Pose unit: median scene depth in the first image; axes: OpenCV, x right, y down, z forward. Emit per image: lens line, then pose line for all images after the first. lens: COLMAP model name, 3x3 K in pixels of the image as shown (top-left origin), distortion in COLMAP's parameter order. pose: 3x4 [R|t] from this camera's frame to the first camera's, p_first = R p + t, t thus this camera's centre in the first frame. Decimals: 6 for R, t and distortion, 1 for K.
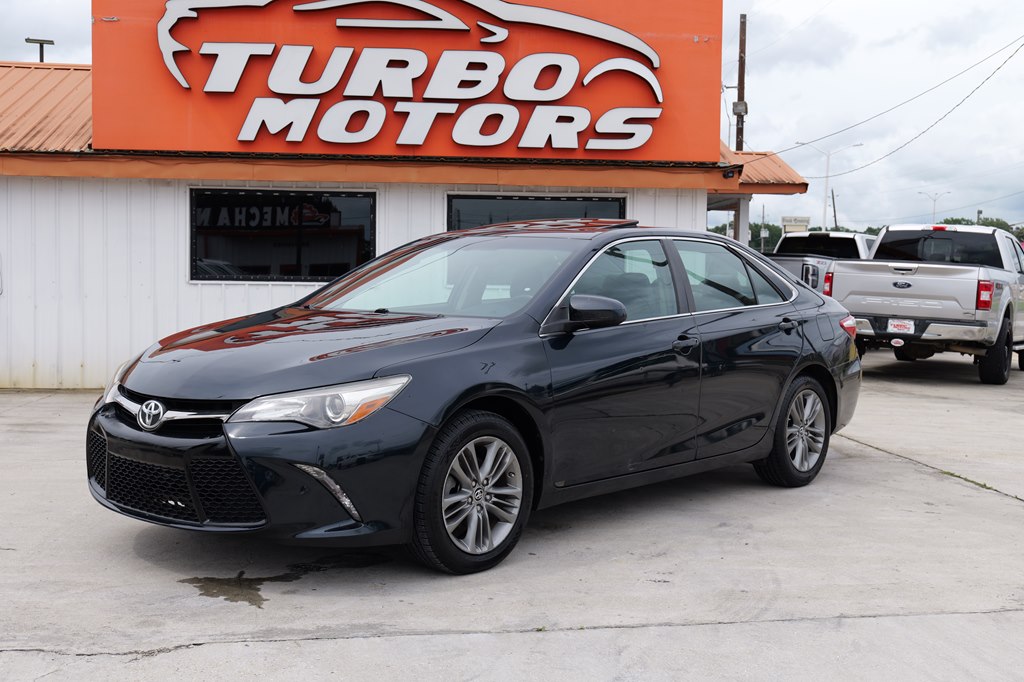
lens RADIAL K [[1216.3, 0, 512.0], [0, 1216.3, 341.0], [0, 0, 1]] dist [0.005974, -0.009578]
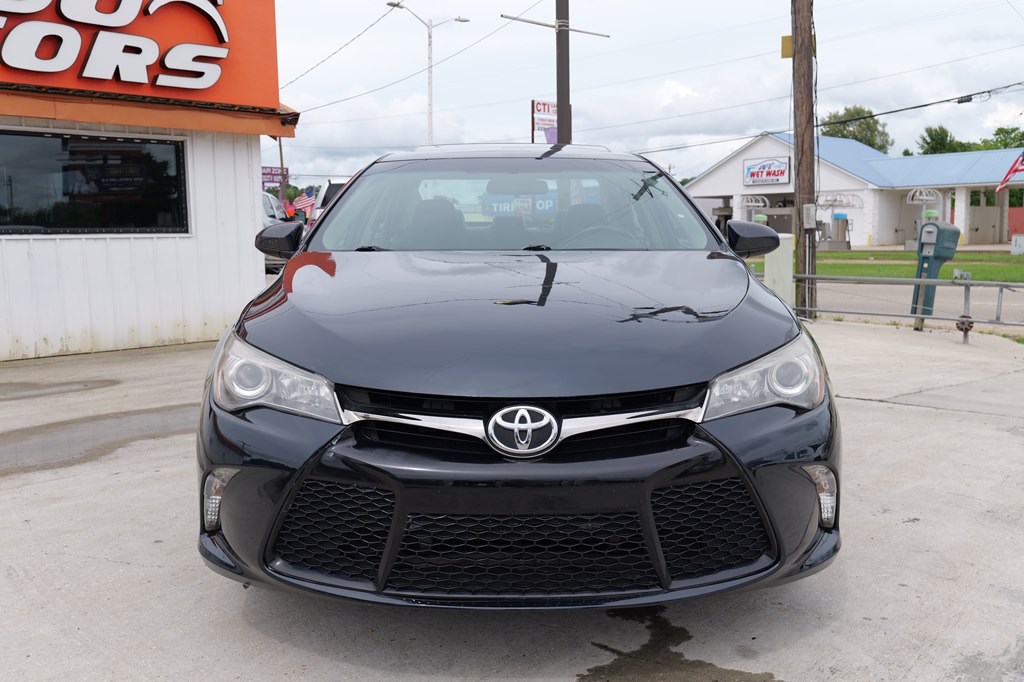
lens RADIAL K [[972.4, 0, 516.6], [0, 972.4, 345.0], [0, 0, 1]] dist [0.006127, -0.006855]
pose [[0.745669, -0.098675, 0.658969, -0.246138], [0.057852, 0.994827, 0.083503, -0.007880], [-0.663800, -0.024143, 0.747520, 0.268082]]
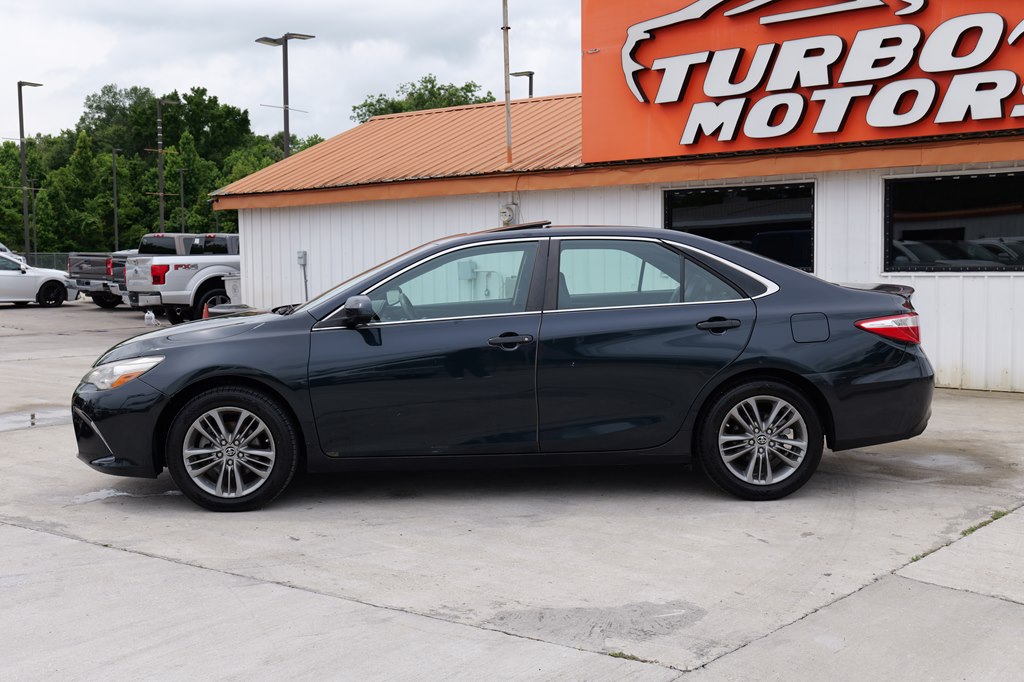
lens RADIAL K [[1216.3, 0, 512.0], [0, 1216.3, 341.0], [0, 0, 1]] dist [0.005974, -0.009578]
pose [[0.677099, 0.028783, -0.735328, 0.475342], [-0.017434, 0.999582, 0.023073, -0.011334], [0.735685, -0.002803, 0.677318, 0.146316]]
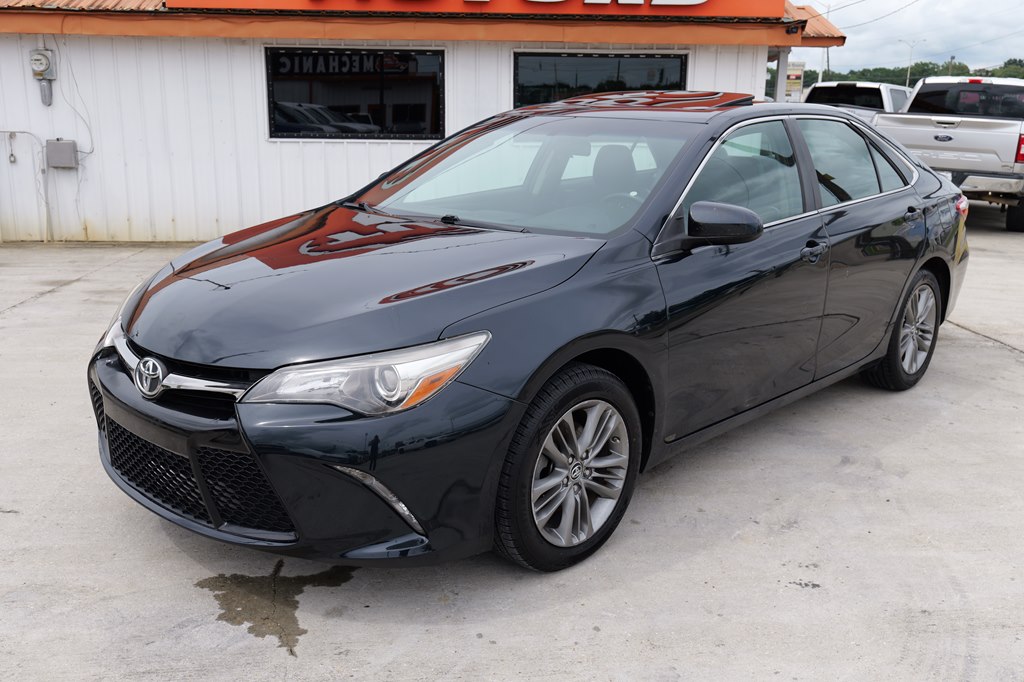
lens RADIAL K [[948.4, 0, 516.7], [0, 948.4, 344.9], [0, 0, 1]] dist [0.002494, 0.000118]
pose [[0.999194, 0.008327, -0.039263, -0.017932], [-0.000827, 0.982303, 0.187299, -0.028839], [0.040127, -0.187116, 0.981518, 0.175982]]
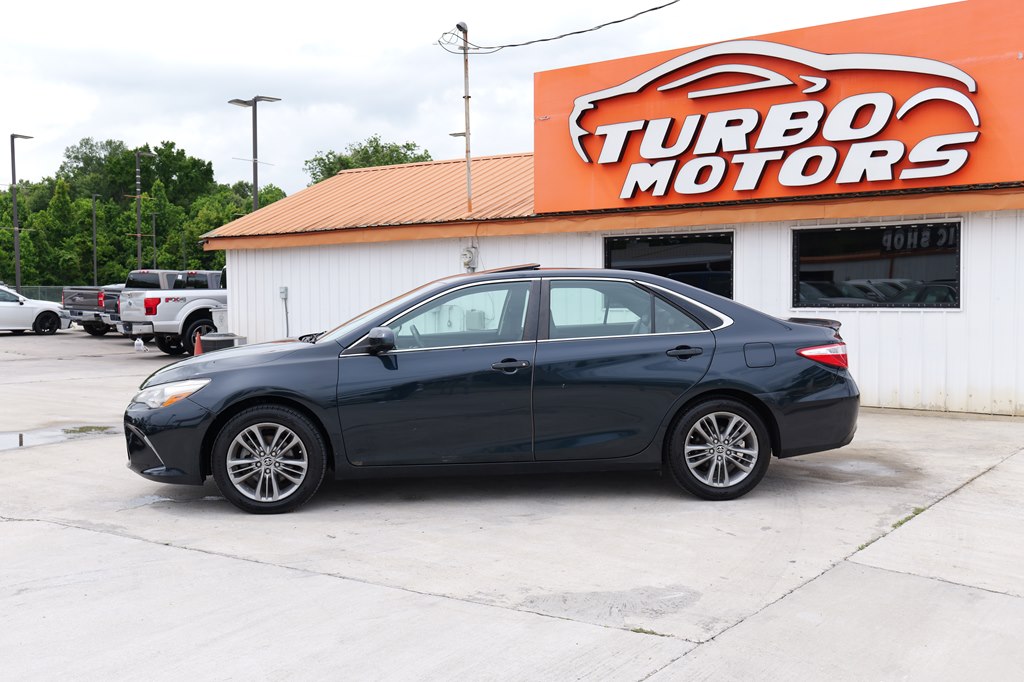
lens RADIAL K [[1056.4, 0, 512.0], [0, 1056.4, 341.0], [0, 0, 1]] dist [0.010185, -0.011352]
pose [[0.725660, 0.013643, -0.687918, 0.457070], [-0.019540, 0.999809, -0.000784, -0.011442], [0.687776, 0.014011, 0.725788, 0.111662]]
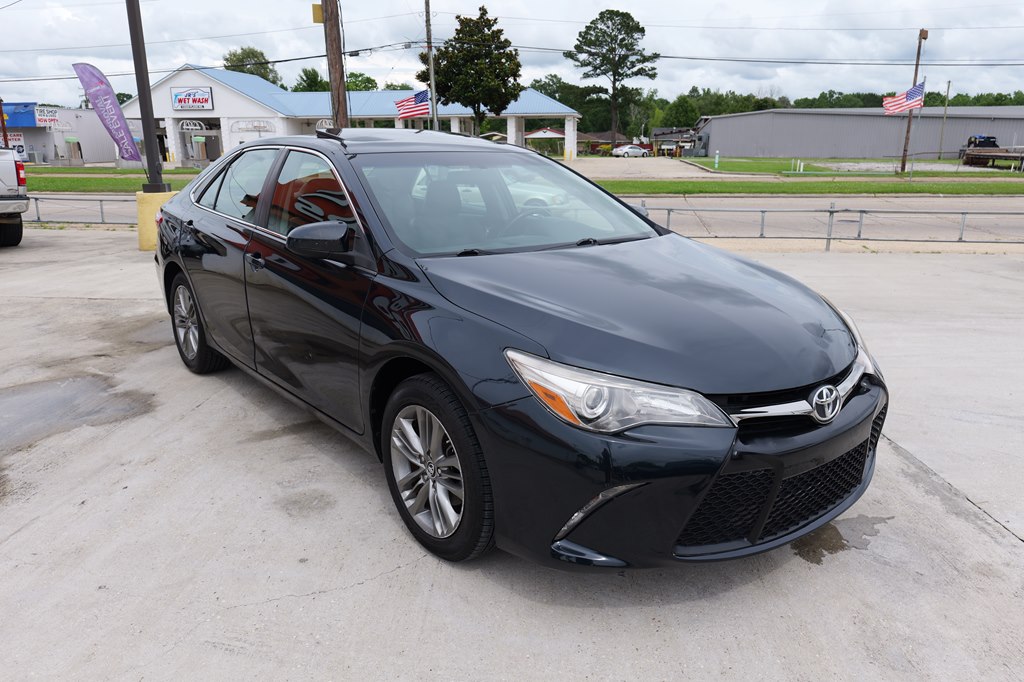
lens RADIAL K [[734.8, 0, 517.4], [0, 734.8, 341.2], [0, 0, 1]] dist [0.003926, 0.000795]
pose [[0.166070, -0.267619, 0.949105, -0.321413], [0.055410, 0.963482, 0.261978, -0.048955], [-0.984556, 0.009083, 0.174834, 0.457015]]
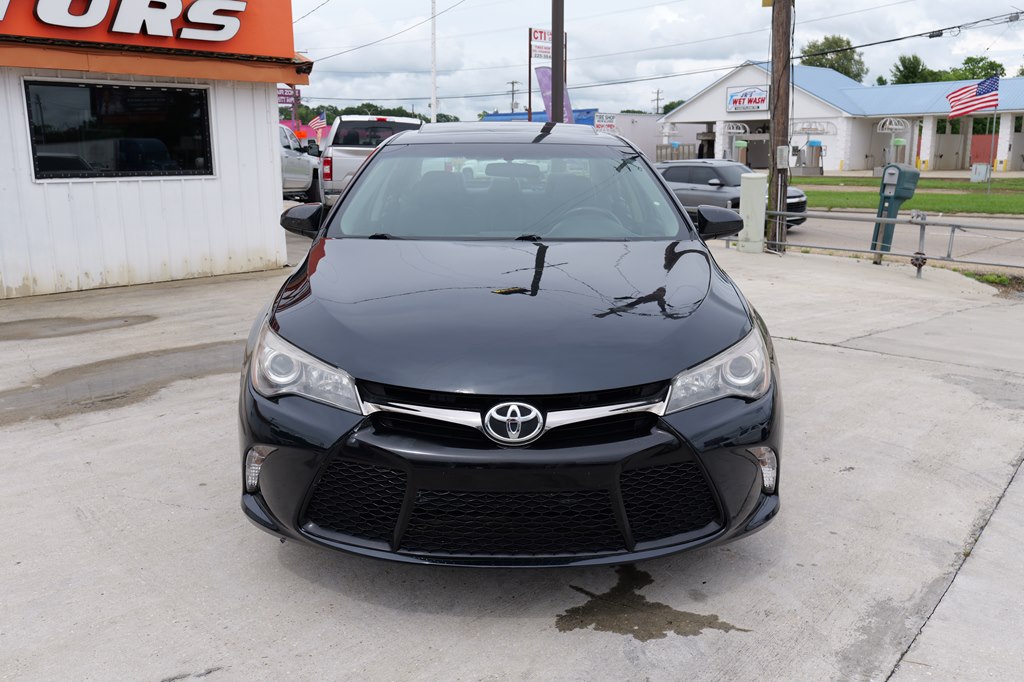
lens RADIAL K [[892.6, 0, 516.1], [0, 892.6, 344.6], [0, 0, 1]] dist [0.005235, -0.003899]
pose [[0.744230, -0.155915, 0.649471, -0.253938], [0.048169, 0.982370, 0.180636, -0.030988], [-0.666184, -0.103150, 0.738619, 0.256254]]
